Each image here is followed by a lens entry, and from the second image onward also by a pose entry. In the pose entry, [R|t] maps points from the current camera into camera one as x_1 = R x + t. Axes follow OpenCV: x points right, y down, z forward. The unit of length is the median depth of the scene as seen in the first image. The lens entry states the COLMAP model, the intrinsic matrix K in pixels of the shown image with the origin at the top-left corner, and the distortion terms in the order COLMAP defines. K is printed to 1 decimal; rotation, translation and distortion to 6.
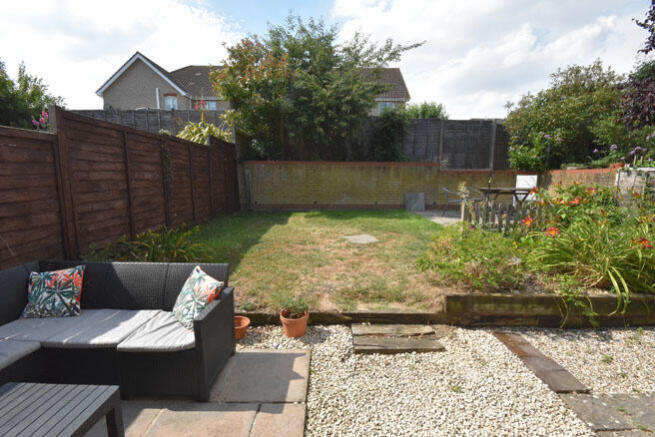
lens RADIAL K [[287.1, 0, 330.4], [0, 287.1, 219.1], [0, 0, 1]] dist [-0.001129, -0.001303]
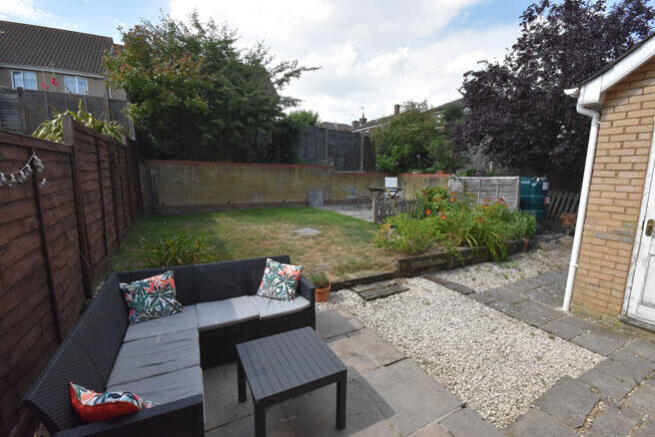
lens RADIAL K [[287.1, 0, 328.5], [0, 287.1, 217.8], [0, 0, 1]] dist [-0.001129, -0.001303]
pose [[0.884040, -0.060555, 0.463472, -0.430479], [0.053207, 0.998164, 0.028927, -0.025525], [-0.464373, -0.000913, 0.885639, -0.159914]]
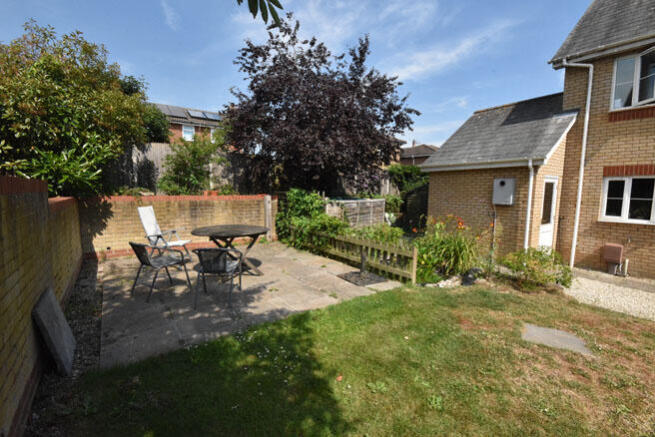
lens RADIAL K [[287.1, 0, 328.1], [0, 287.1, 221.3], [0, 0, 1]] dist [-0.001129, -0.001303]
pose [[-0.574278, -0.095080, 0.813120, -0.076360], [0.102720, 0.977014, 0.186792, -0.349743], [-0.812191, 0.190795, -0.551311, 1.840444]]
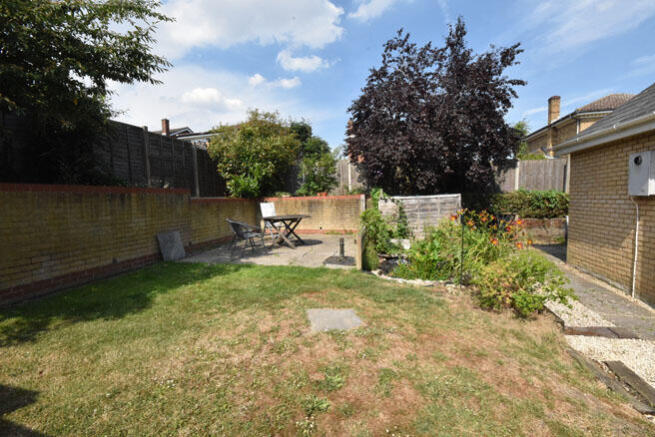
lens RADIAL K [[287.1, 0, 331.8], [0, 287.1, 219.6], [0, 0, 1]] dist [-0.001129, -0.001303]
pose [[0.261542, -0.084812, 0.961459, -0.498836], [0.164264, 0.985511, 0.042250, -0.177117], [-0.951112, 0.146883, 0.271684, 0.900458]]
